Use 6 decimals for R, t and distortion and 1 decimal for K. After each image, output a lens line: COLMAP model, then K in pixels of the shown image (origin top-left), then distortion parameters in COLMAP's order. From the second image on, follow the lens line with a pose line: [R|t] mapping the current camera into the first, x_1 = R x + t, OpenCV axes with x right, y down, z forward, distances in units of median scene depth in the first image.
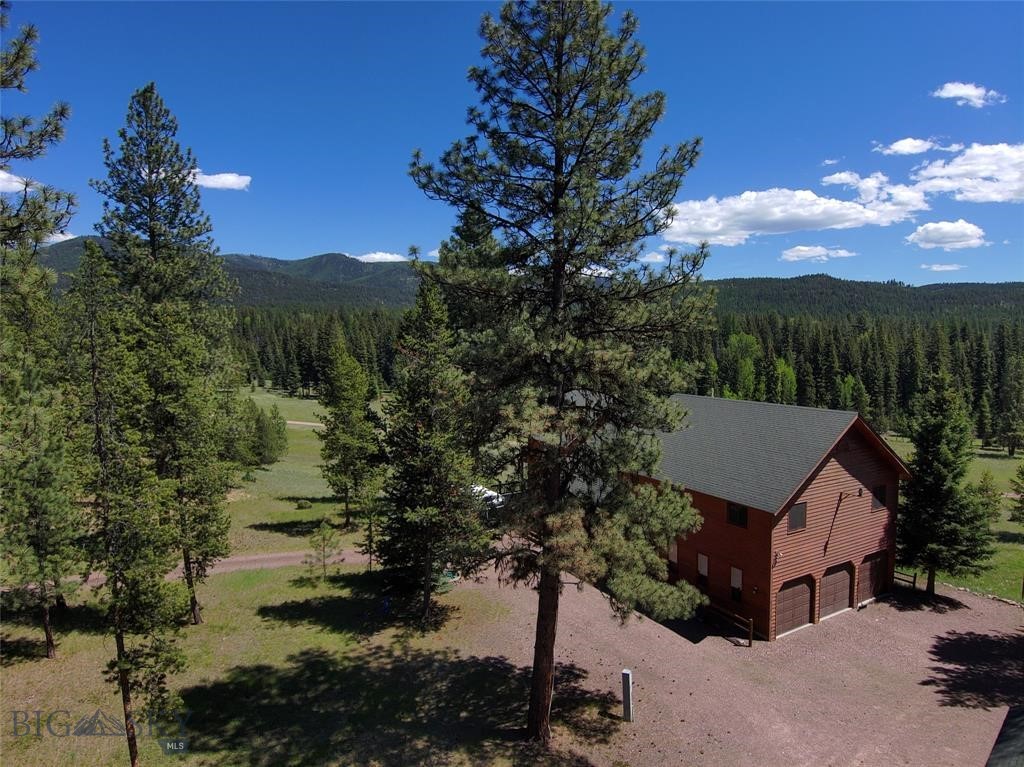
lens RADIAL K [[616.6, 0, 515.7], [0, 616.6, 387.6], [0, 0, 1]] dist [-0.001693, -0.005102]
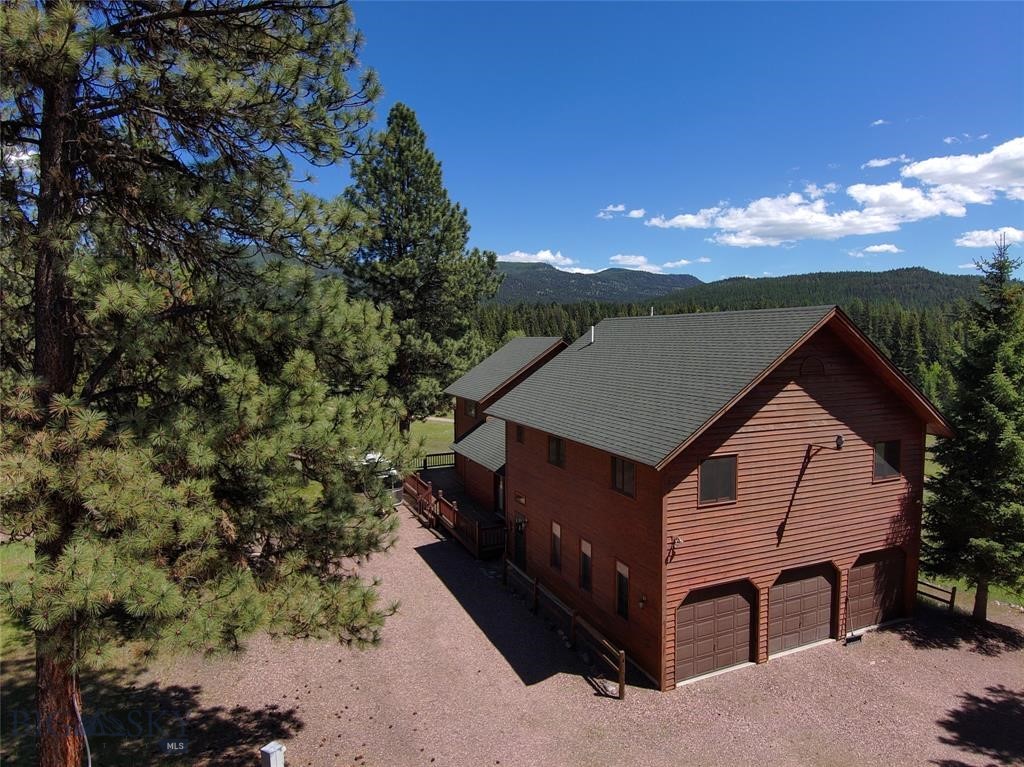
lens RADIAL K [[605.4, 0, 516.4], [0, 605.4, 384.6], [0, 0, 1]] dist [0.070295, -0.094091]
pose [[0.993121, 0.012942, -0.116377, 0.302877], [-0.012670, 0.999915, 0.003075, 0.109557], [0.116407, -0.001580, 0.993200, 0.365222]]
